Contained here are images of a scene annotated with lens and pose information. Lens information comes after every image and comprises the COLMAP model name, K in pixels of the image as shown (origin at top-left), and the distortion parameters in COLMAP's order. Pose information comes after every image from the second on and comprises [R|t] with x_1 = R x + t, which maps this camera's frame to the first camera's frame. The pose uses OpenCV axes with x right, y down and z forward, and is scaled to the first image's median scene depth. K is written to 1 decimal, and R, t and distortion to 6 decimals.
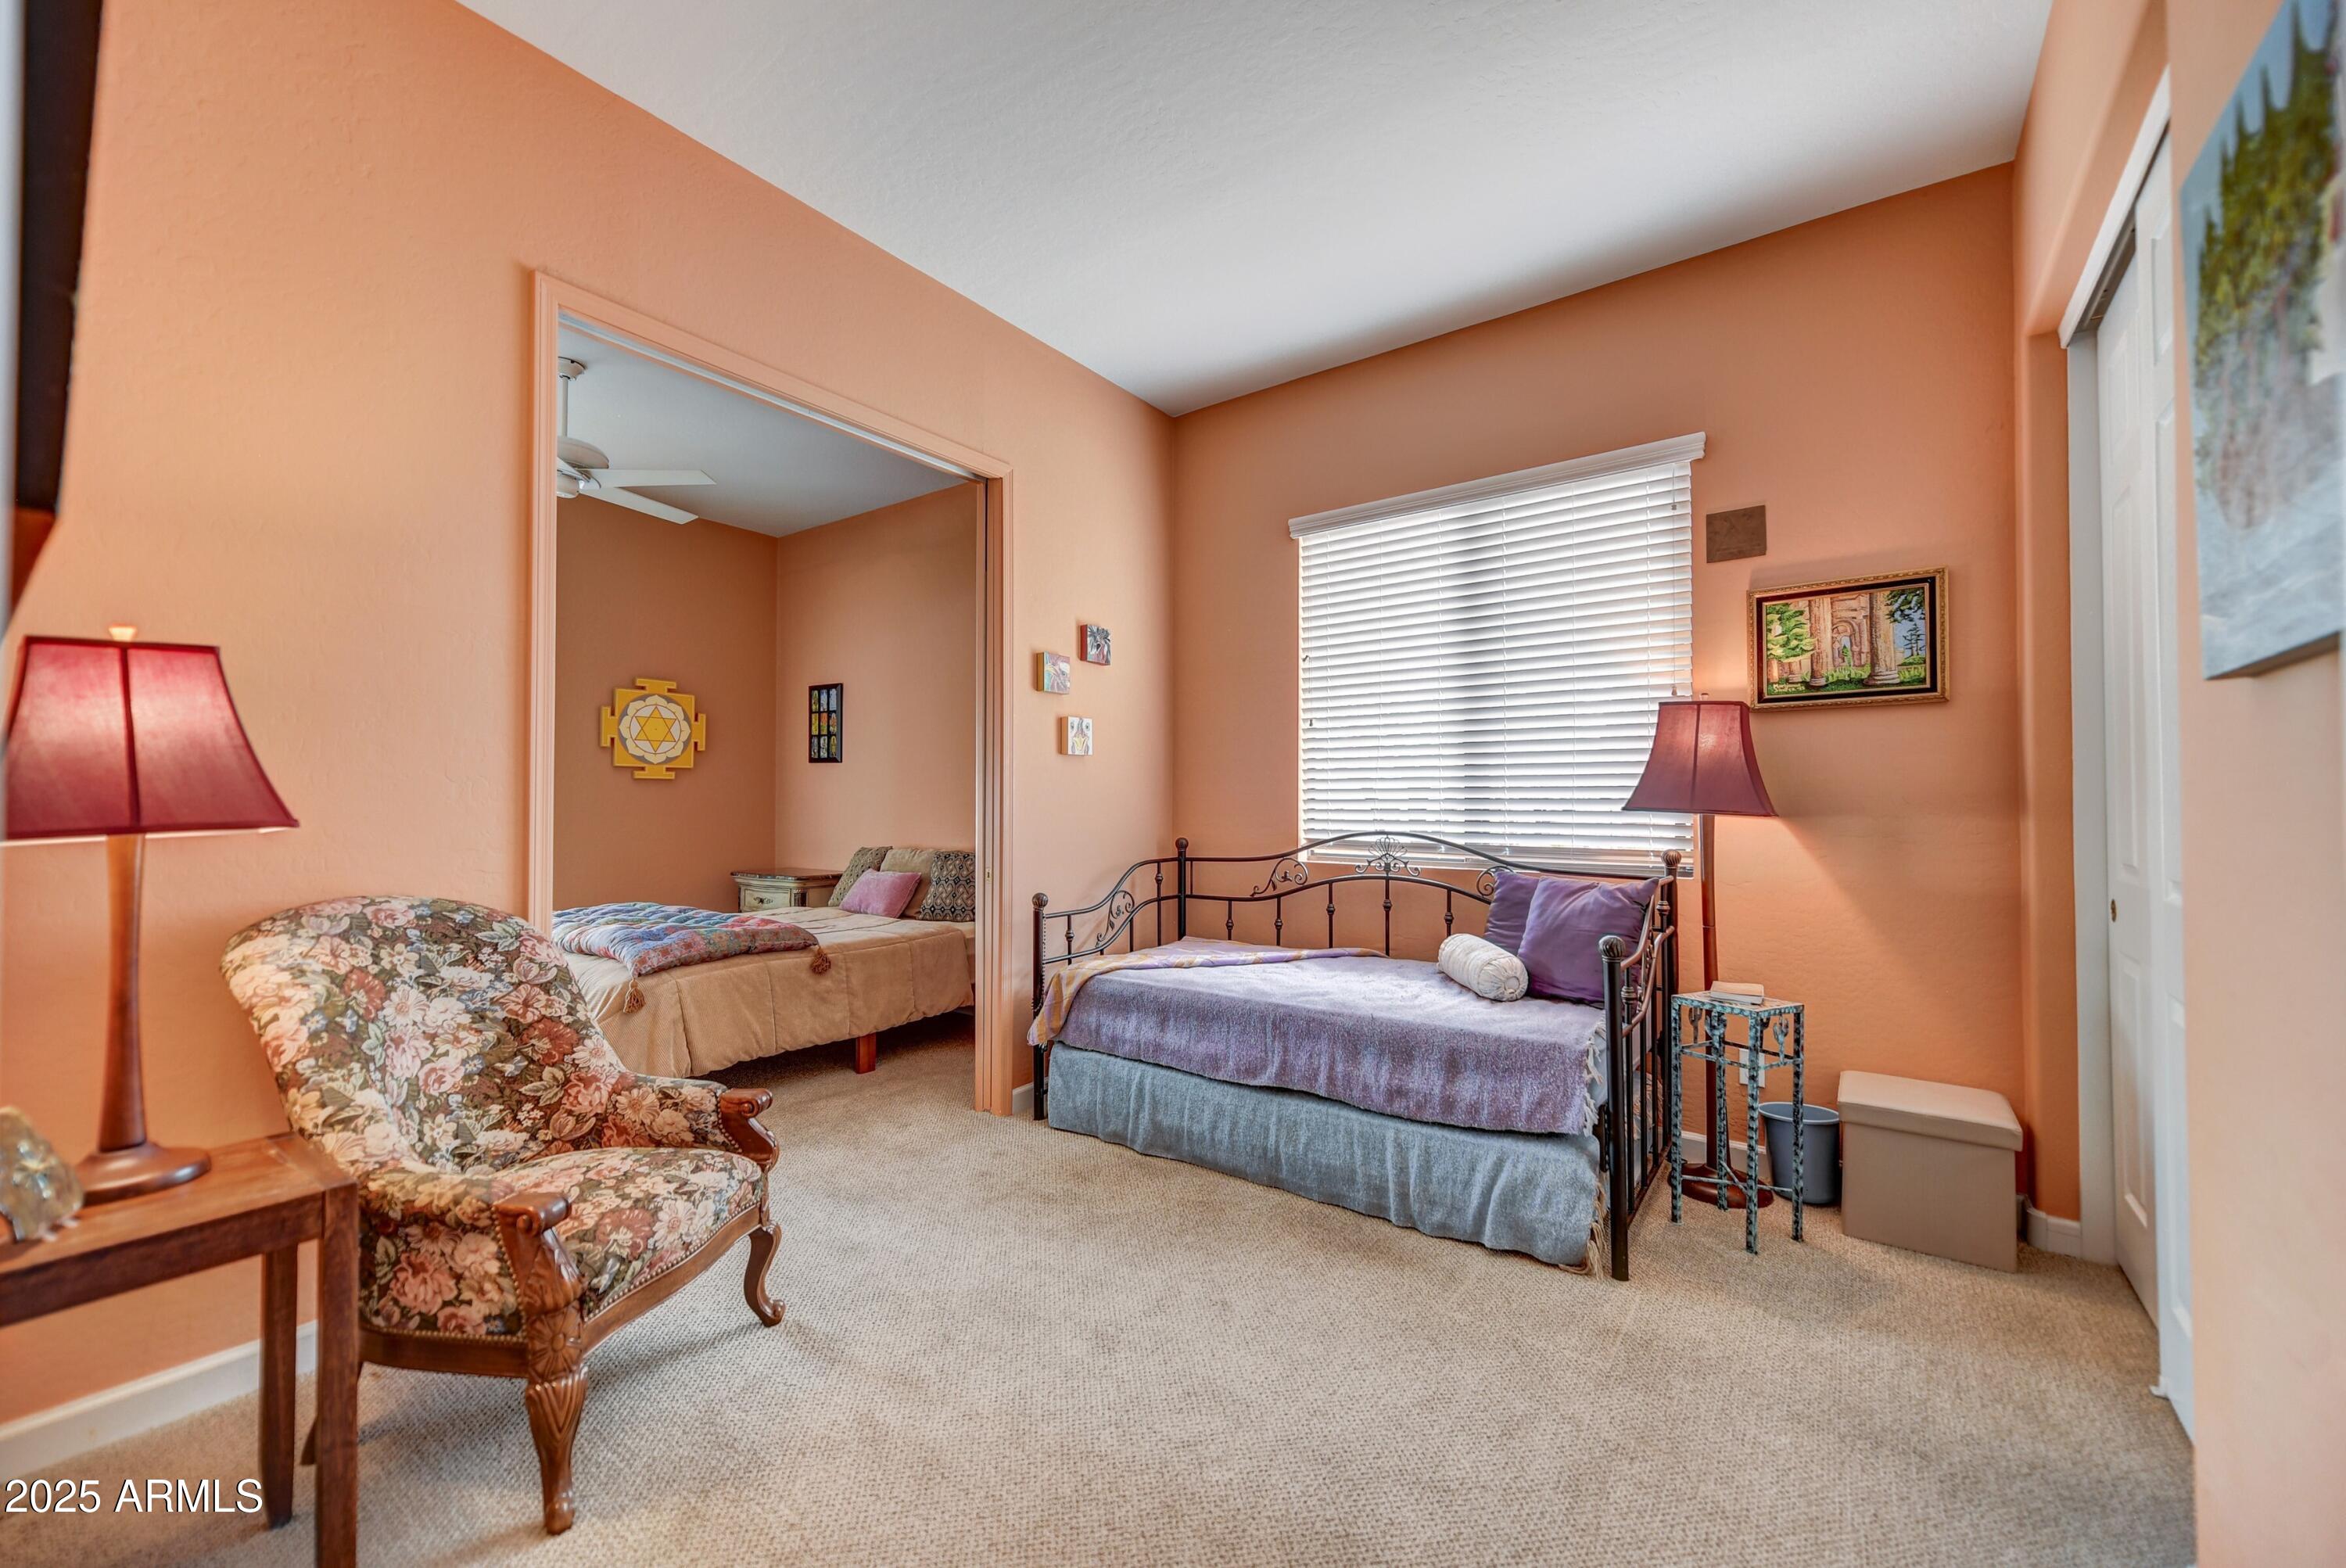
lens RADIAL K [[926.4, 0, 1168.7], [0, 926.4, 796.0], [0, 0, 1]] dist [0.001923, -0.000021]
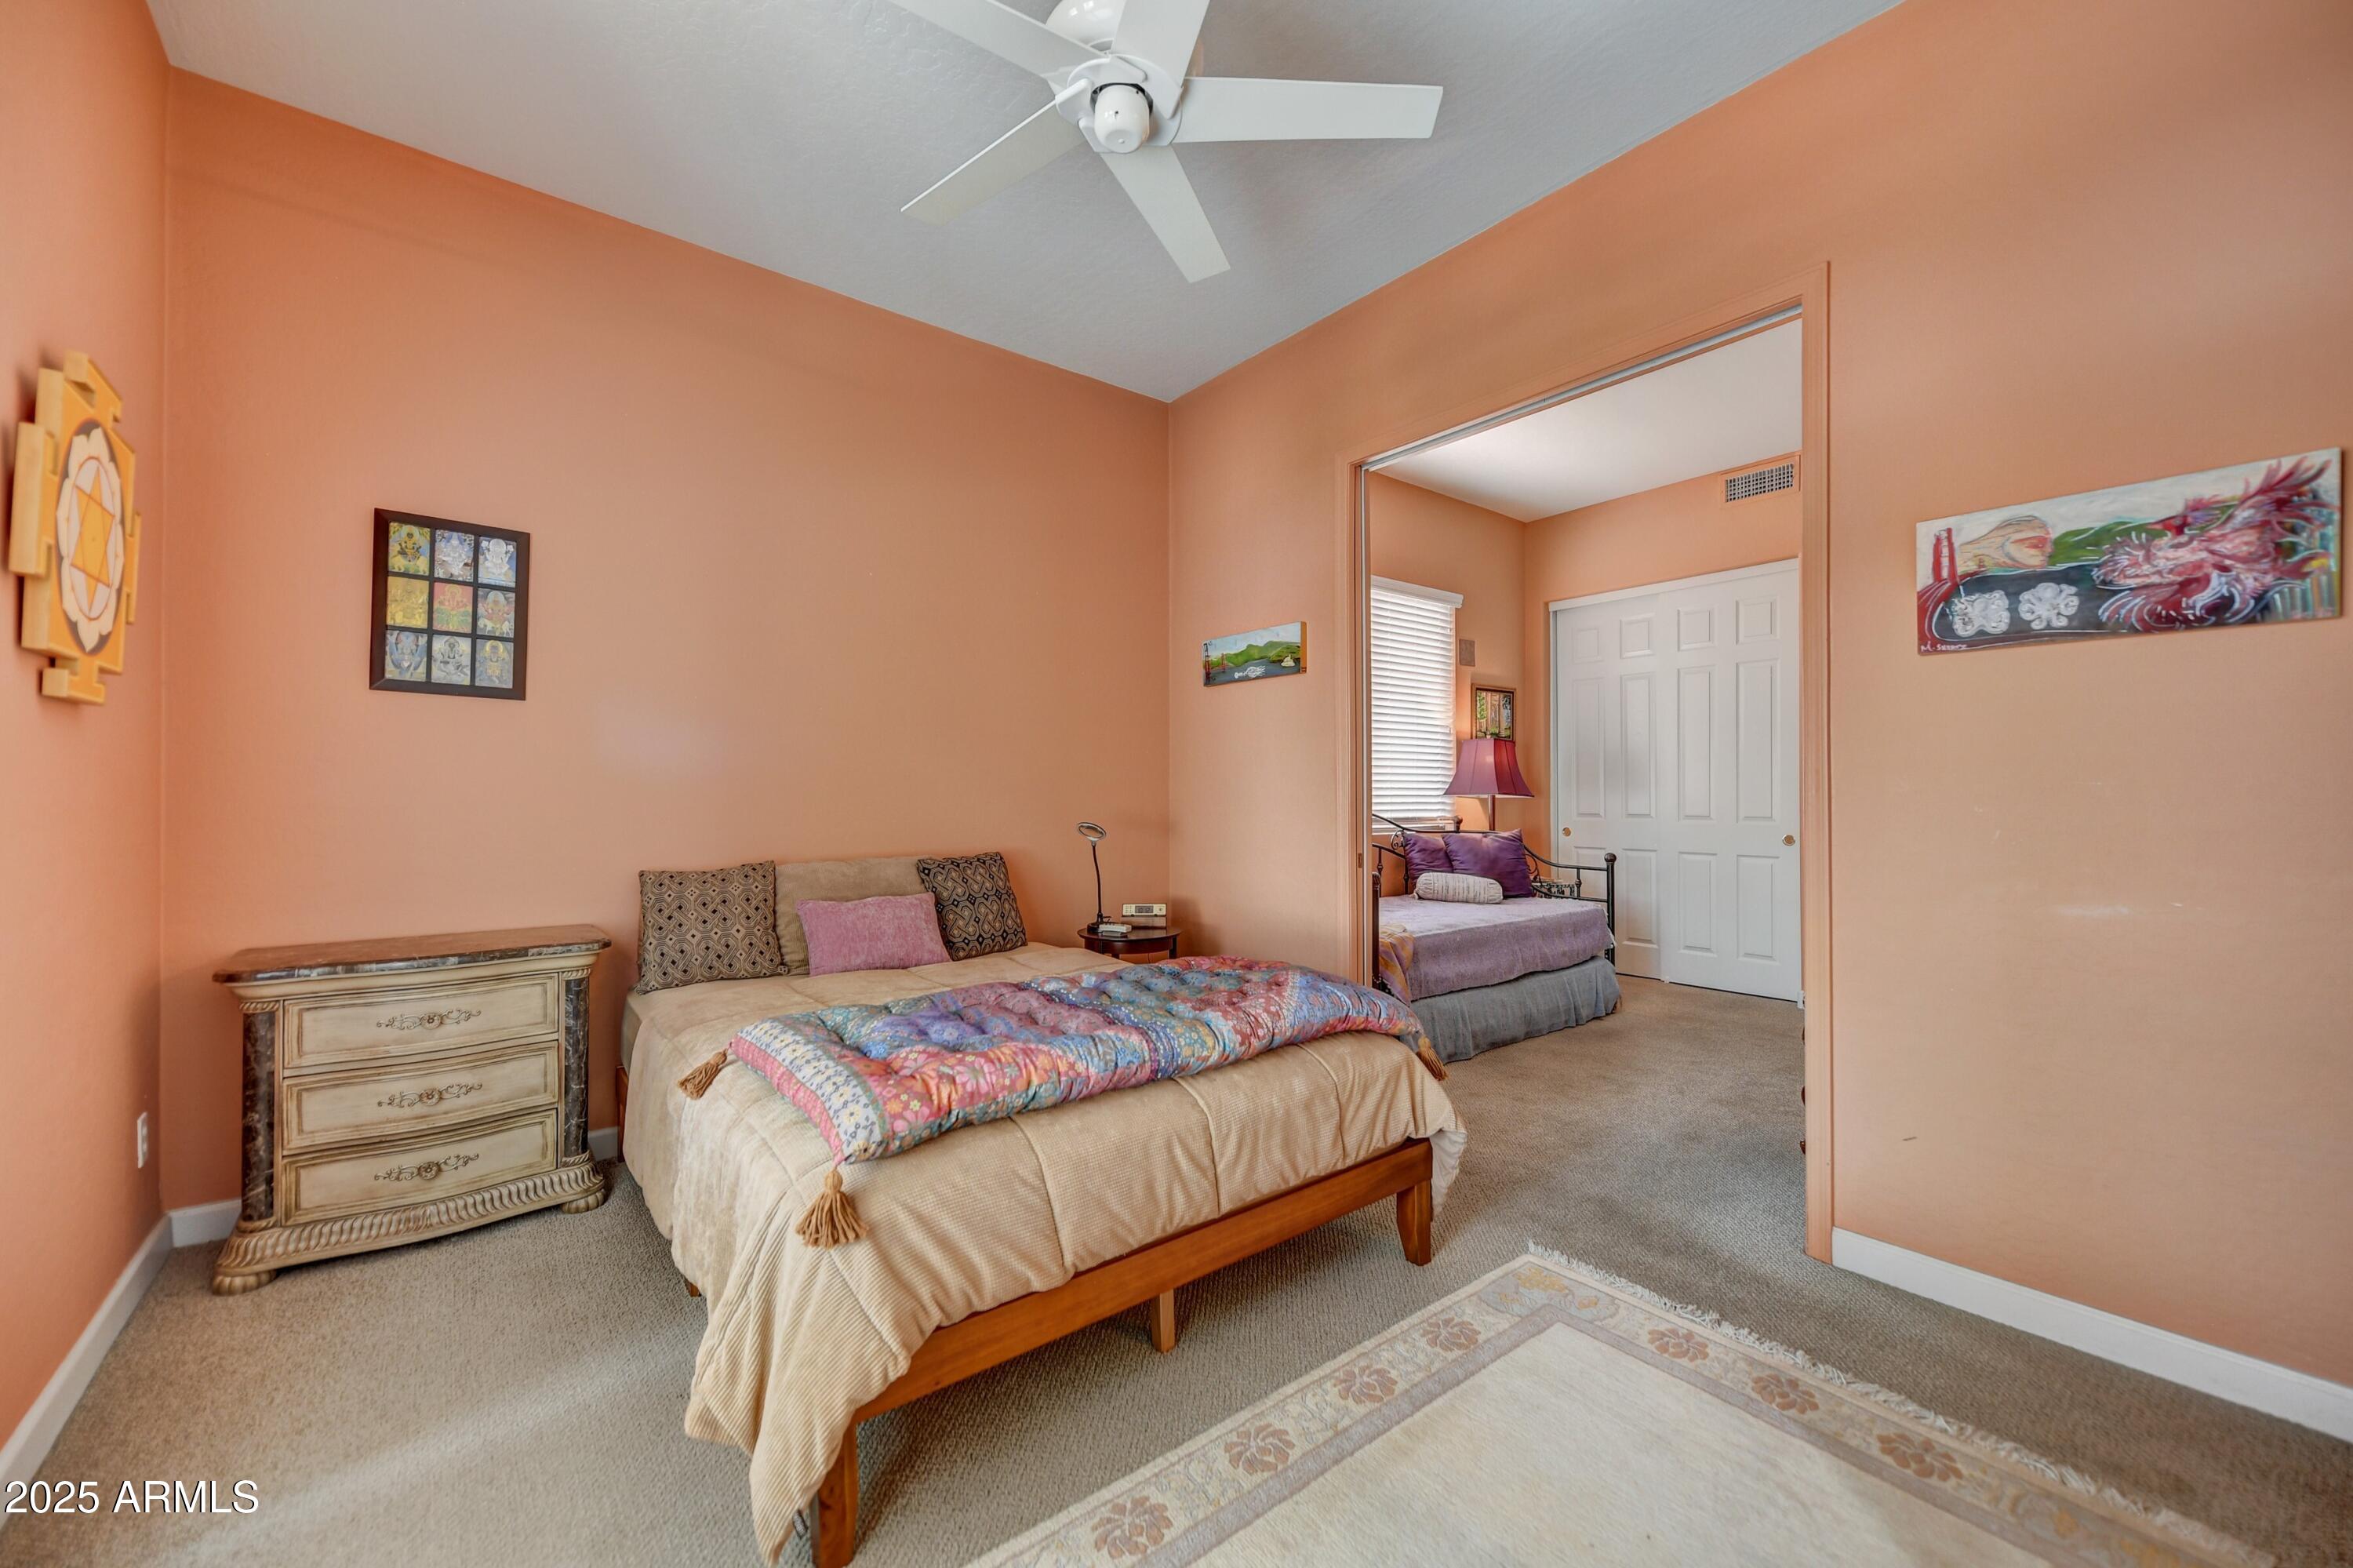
lens RADIAL K [[929.1, 0, 1173.6], [0, 929.1, 776.1], [0, 0, 1]] dist [0.001923, -0.000021]
pose [[0.260309, 0.017650, 0.965364, -0.726912], [-0.010420, 0.999826, -0.015470, 0.007112], [-0.965469, -0.006032, 0.260448, 0.553793]]
